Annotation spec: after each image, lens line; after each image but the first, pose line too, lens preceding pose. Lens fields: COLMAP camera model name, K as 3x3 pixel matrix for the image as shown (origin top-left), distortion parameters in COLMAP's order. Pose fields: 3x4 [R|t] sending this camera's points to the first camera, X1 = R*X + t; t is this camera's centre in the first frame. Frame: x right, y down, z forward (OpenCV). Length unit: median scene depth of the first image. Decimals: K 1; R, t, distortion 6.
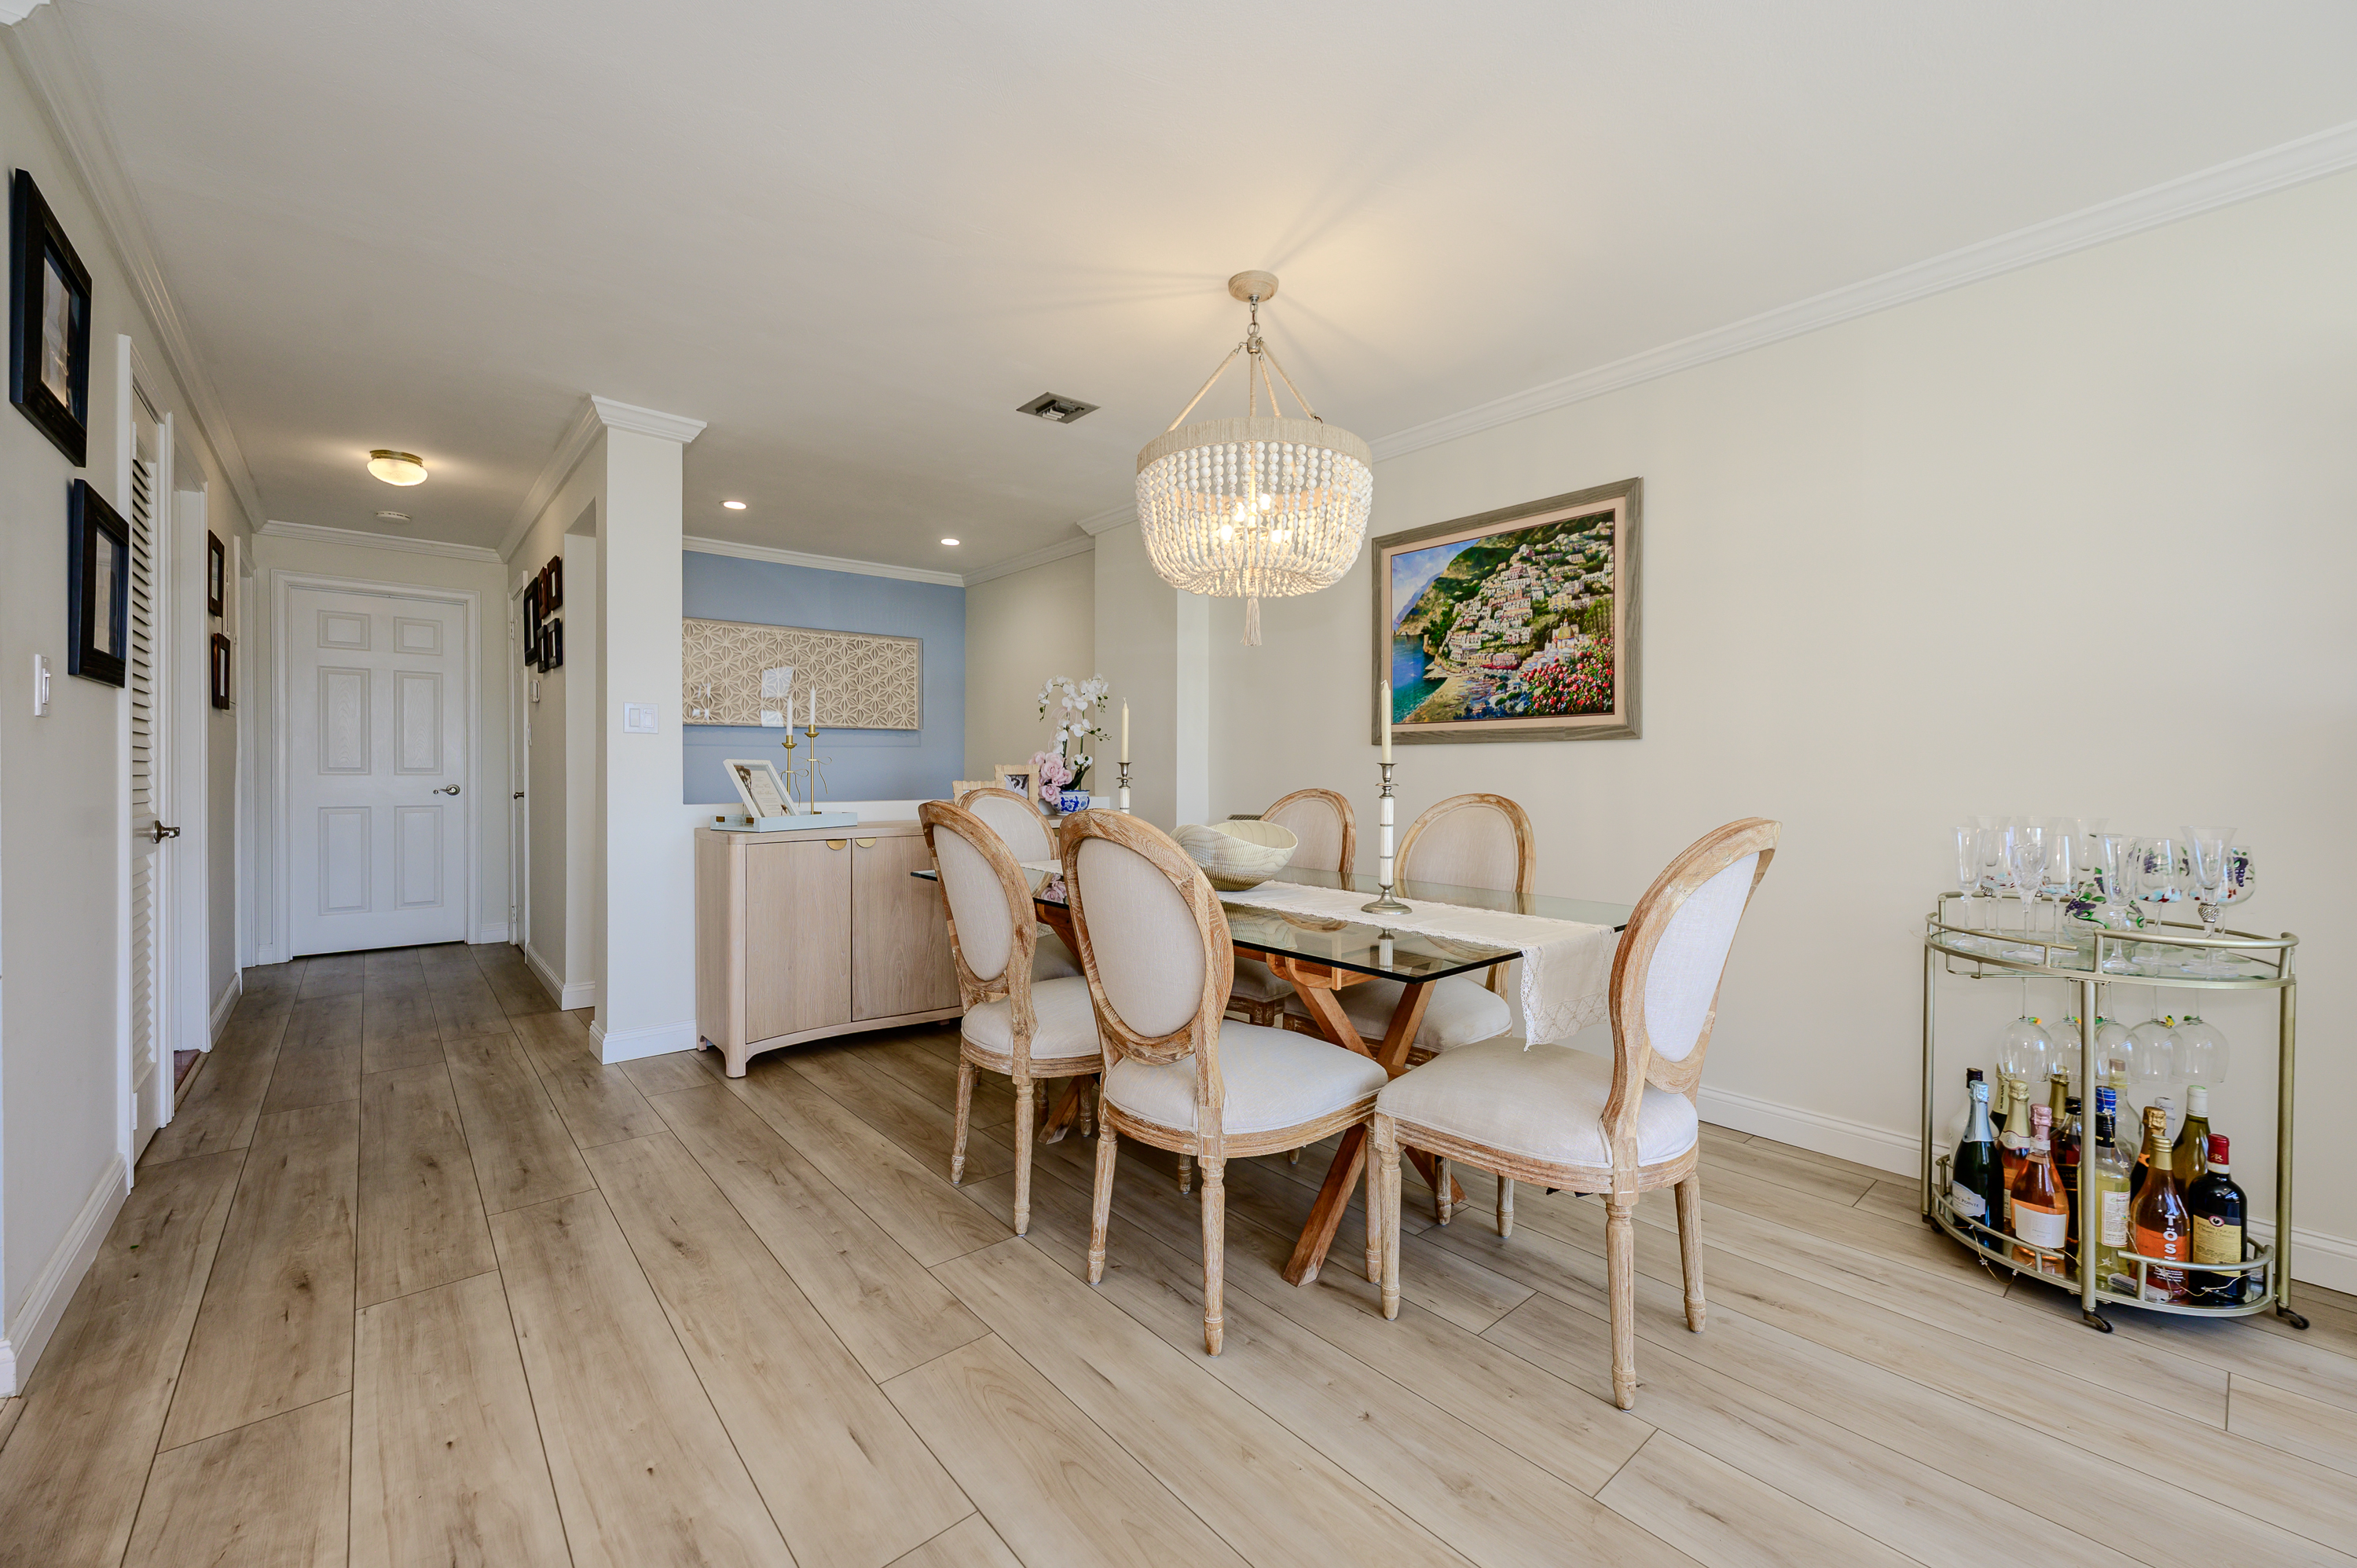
lens RADIAL K [[940.5, 0, 1186.5], [0, 940.5, 781.2], [0, 0, 1]] dist [0.001943, 0.000270]
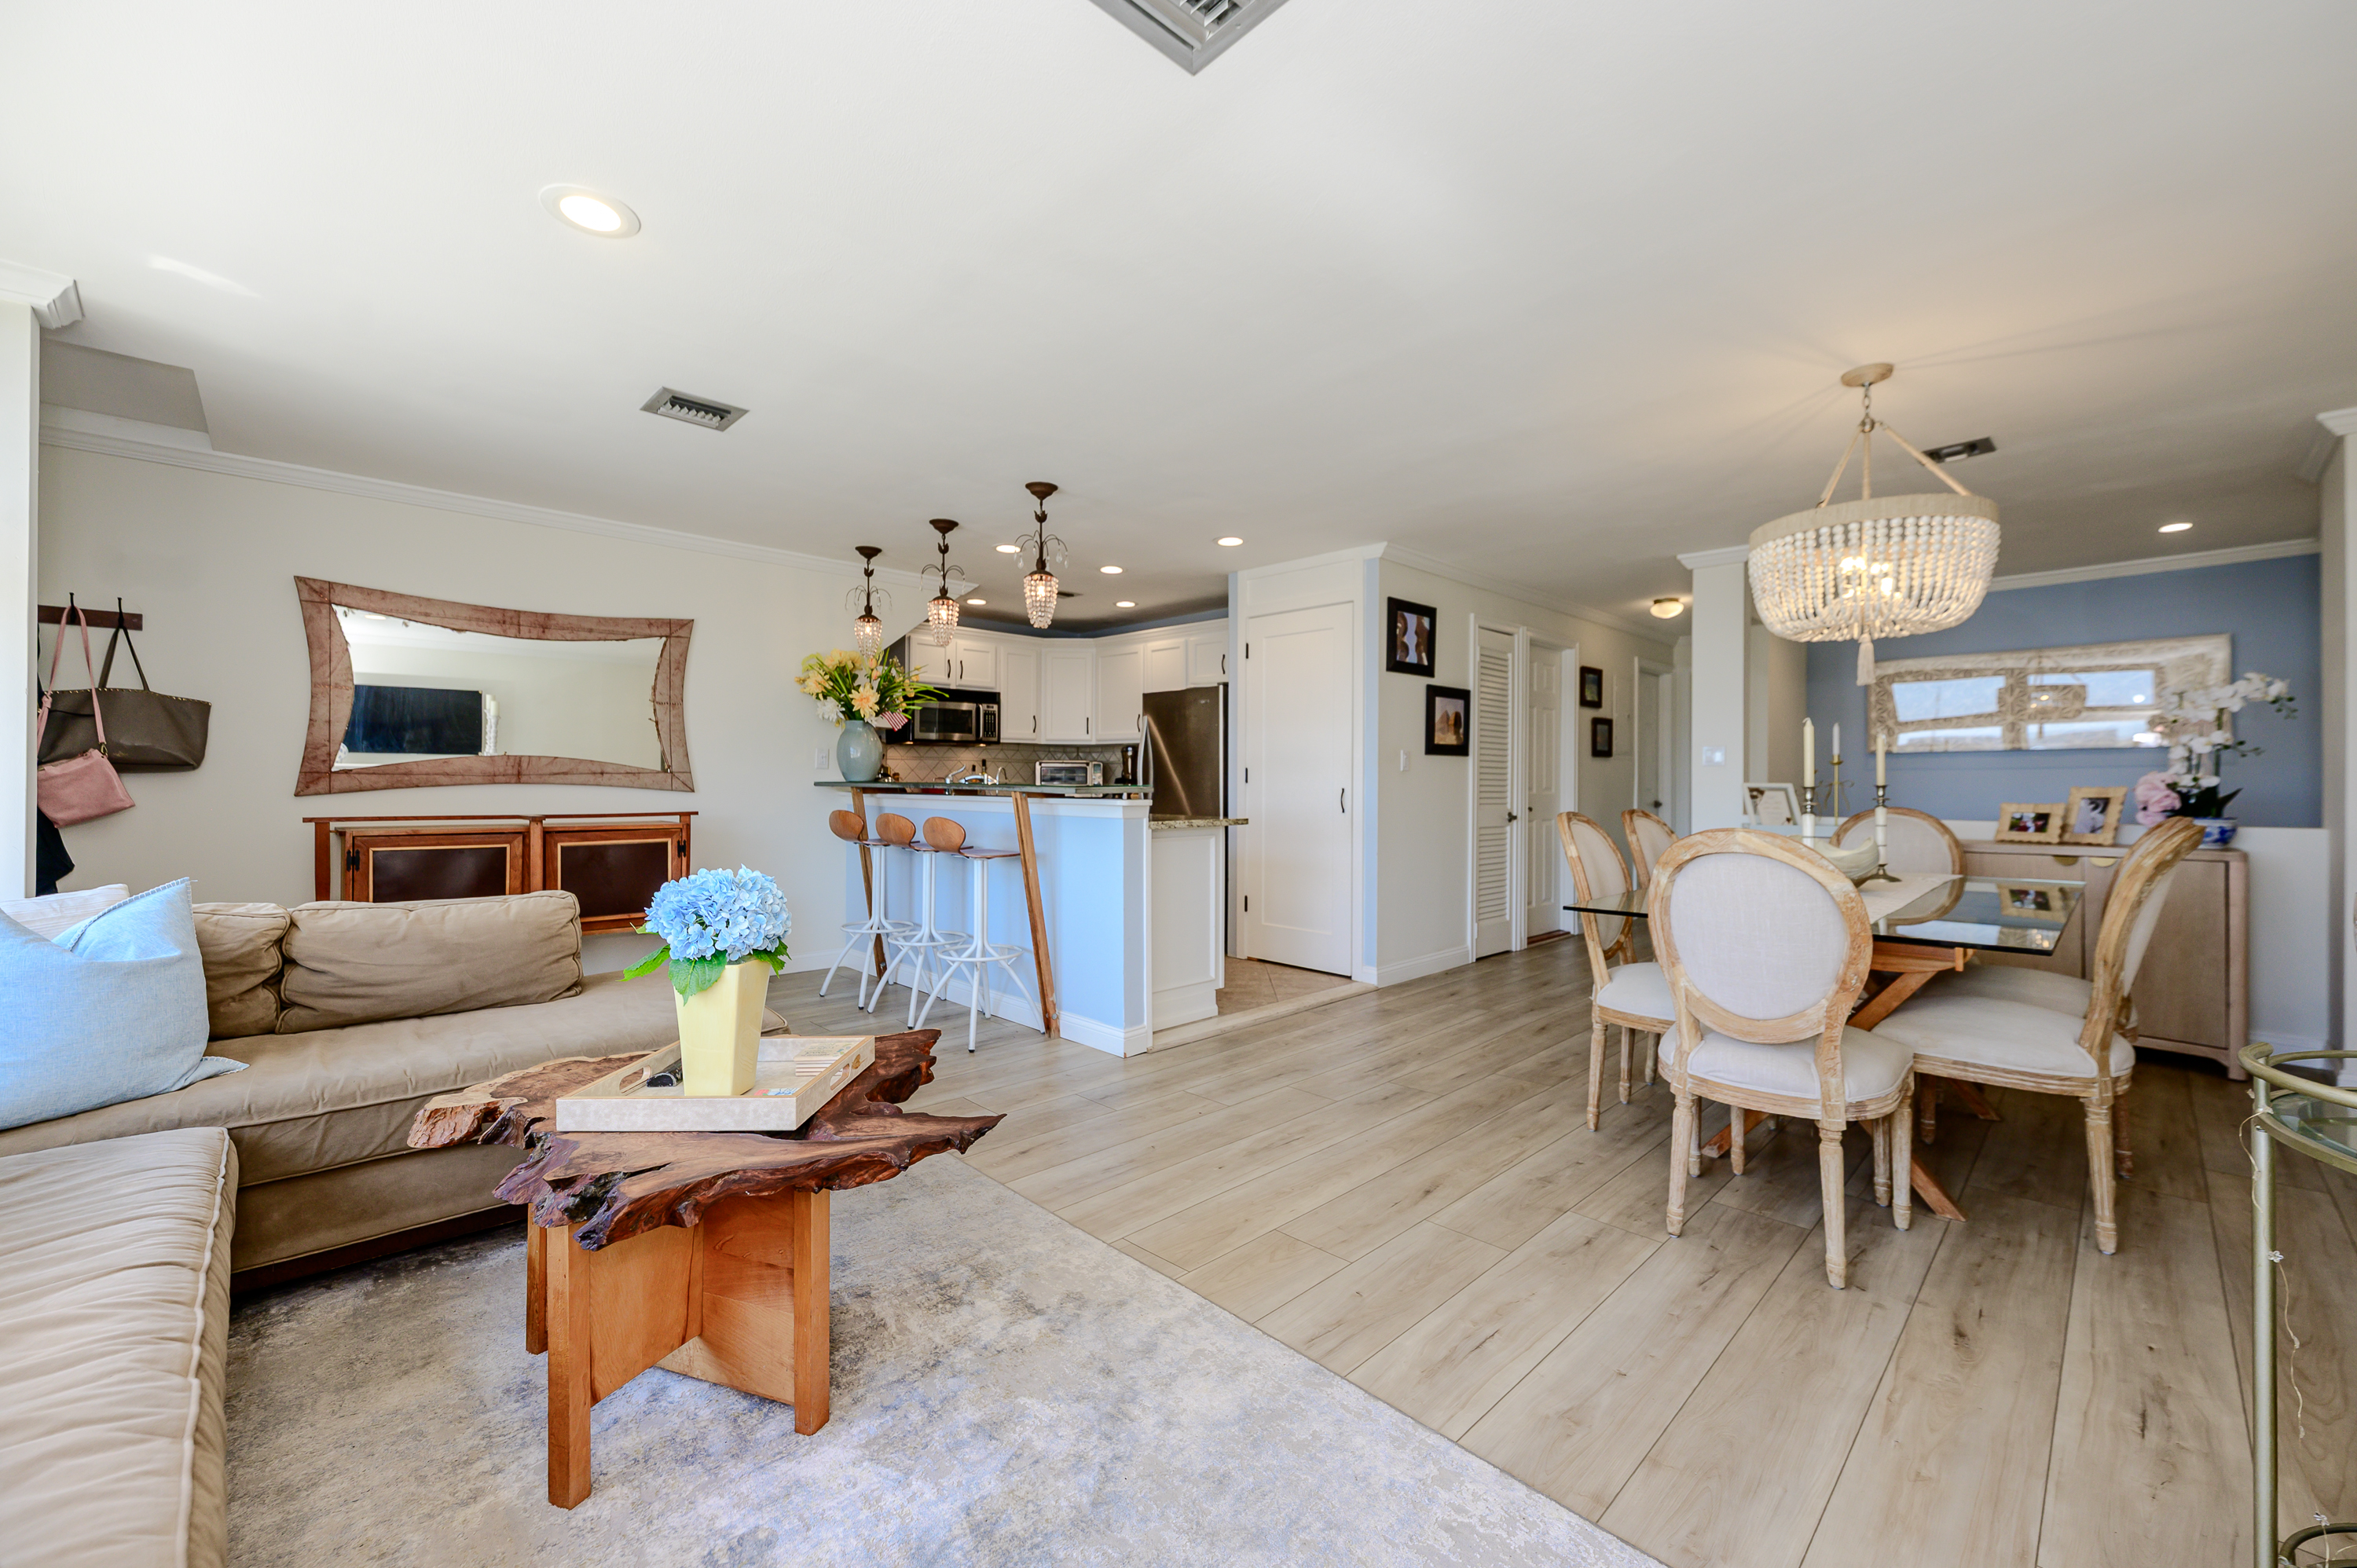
lens RADIAL K [[940.5, 0, 1186.5], [0, 940.5, 781.2], [0, 0, 1]] dist [0.001943, 0.000270]
pose [[0.055518, -0.006333, -0.998438, 1.043376], [-0.017645, 0.999817, -0.007323, -0.001144], [0.998302, 0.018024, 0.055396, 0.094295]]
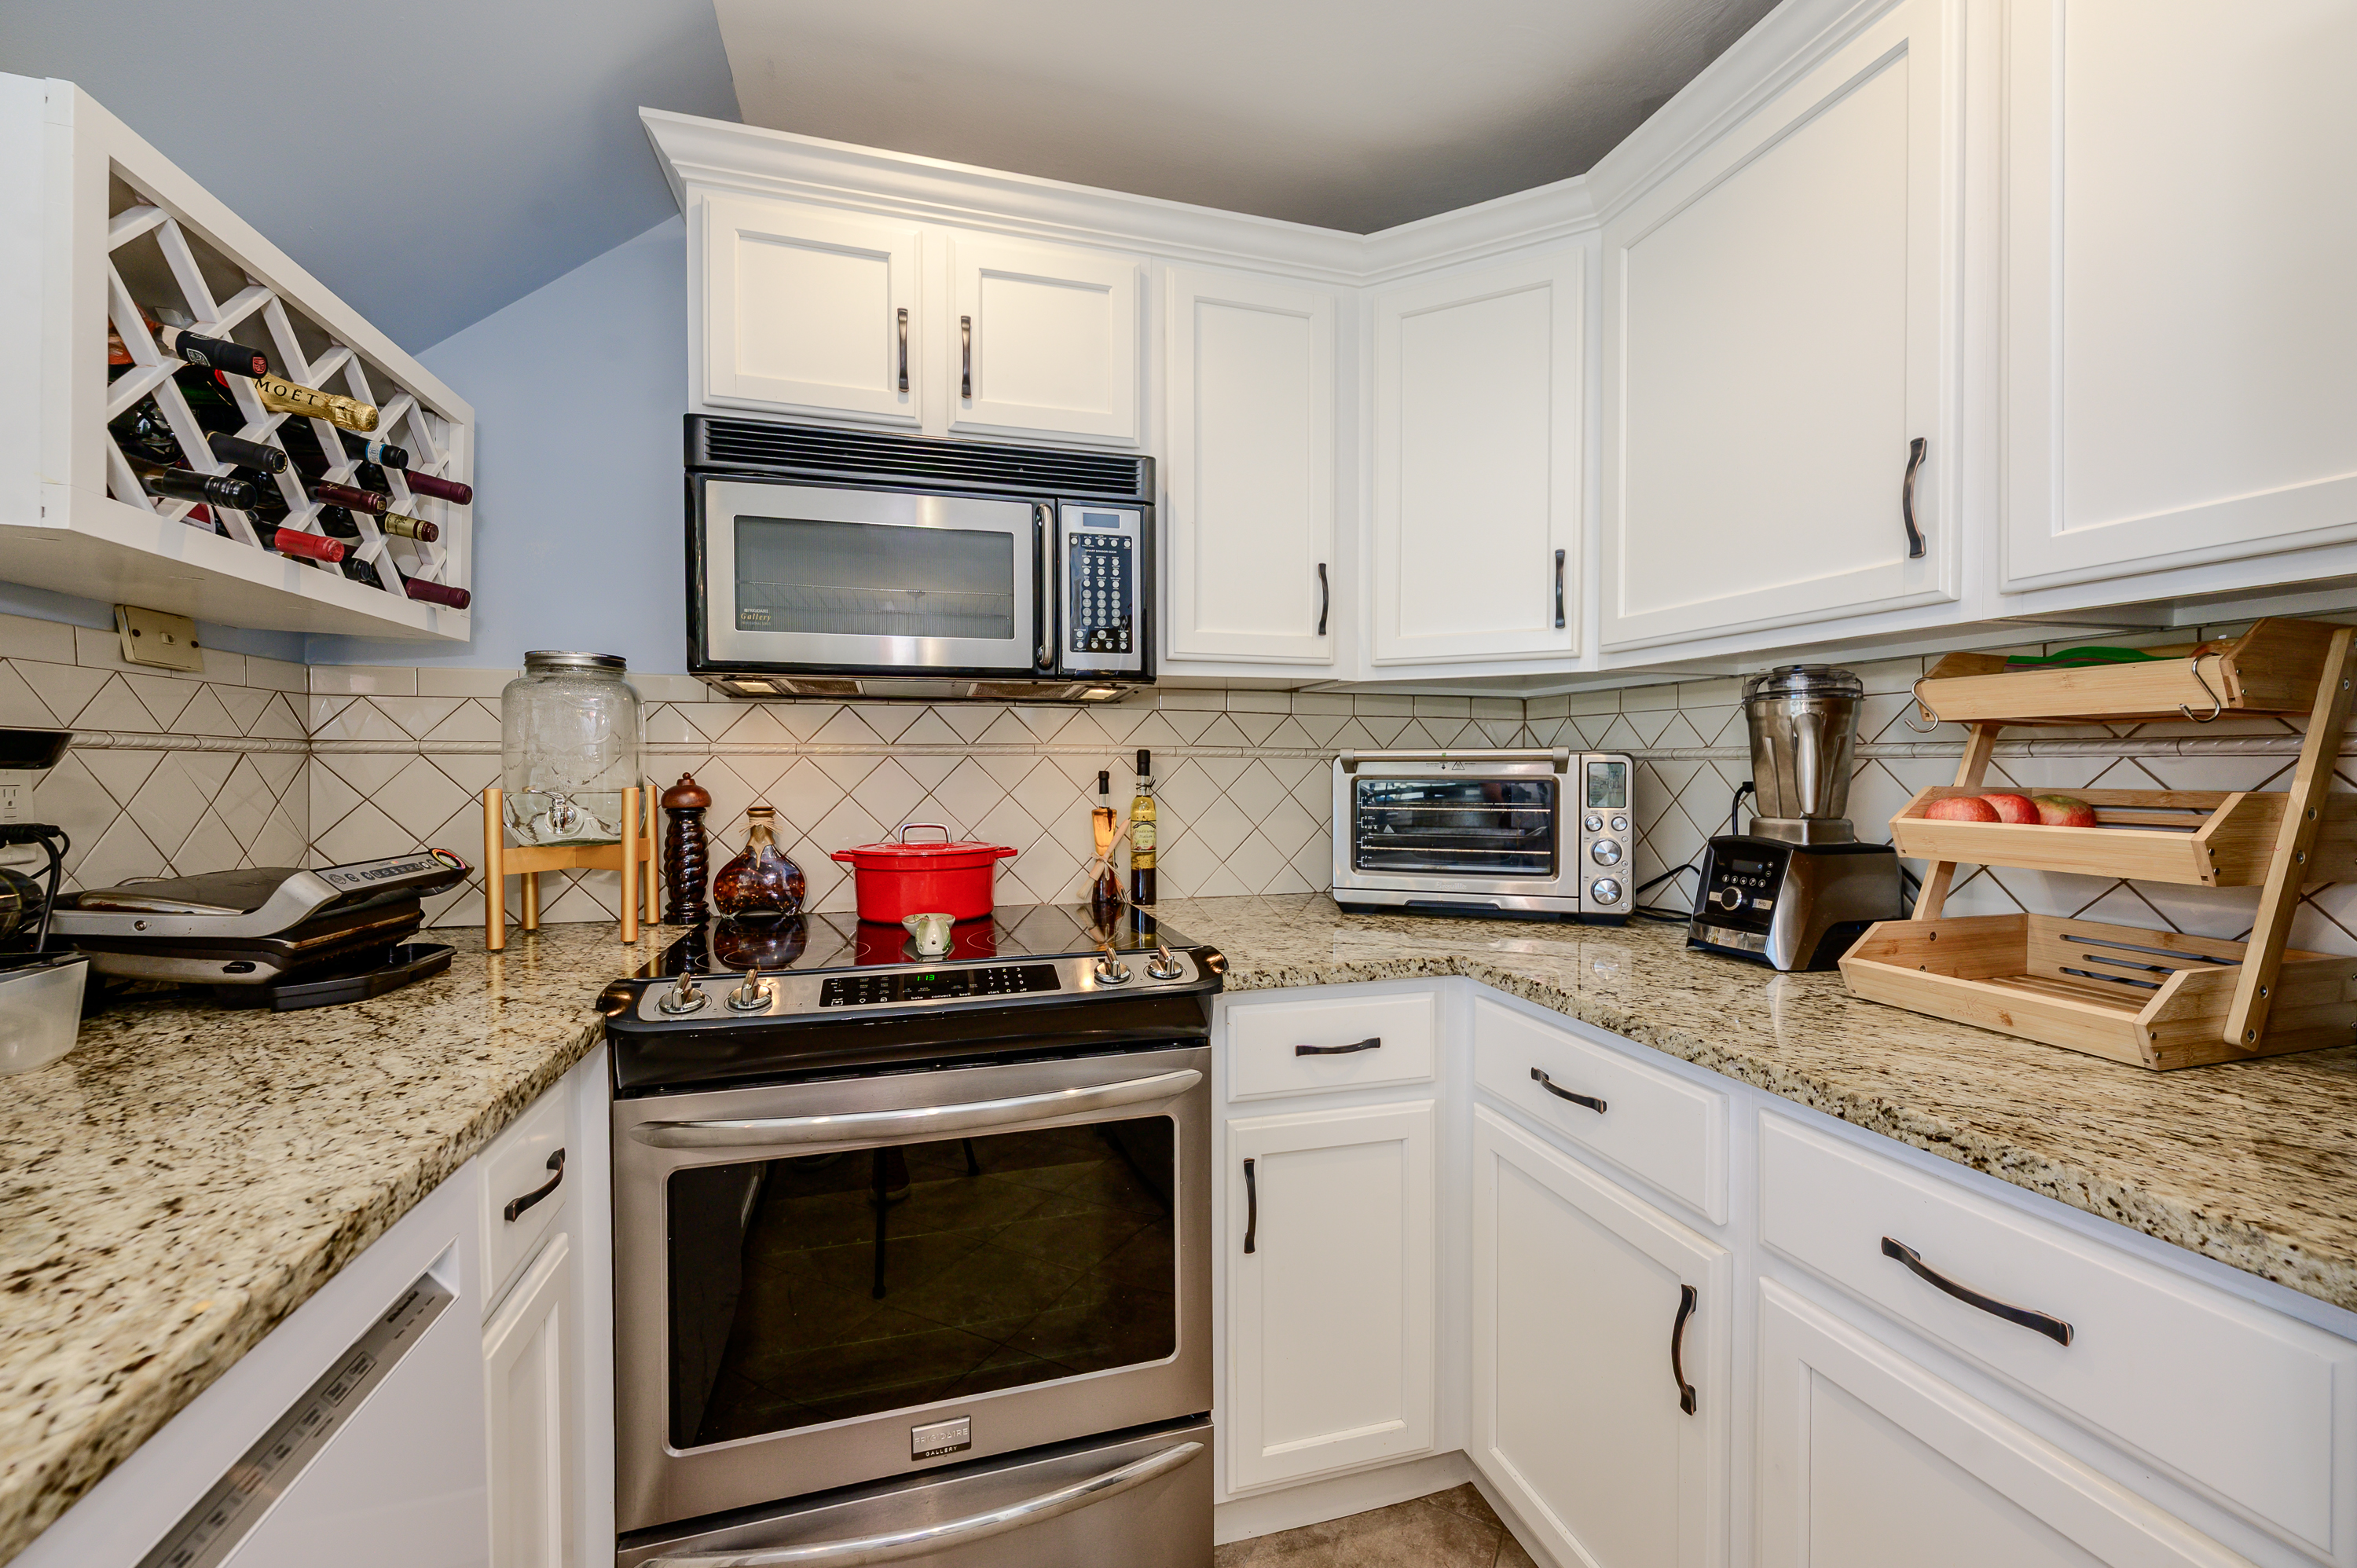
lens RADIAL K [[1008.8, 0, 1199.0], [0, 1008.8, 780.4], [0, 0, 1]] dist [-0.000063, -0.000012]
pose [[-0.384884, 0.005013, -0.922951, -1.018015], [-0.011818, 0.999877, 0.010359, -0.059848], [0.922889, 0.014895, -0.384777, -0.006228]]
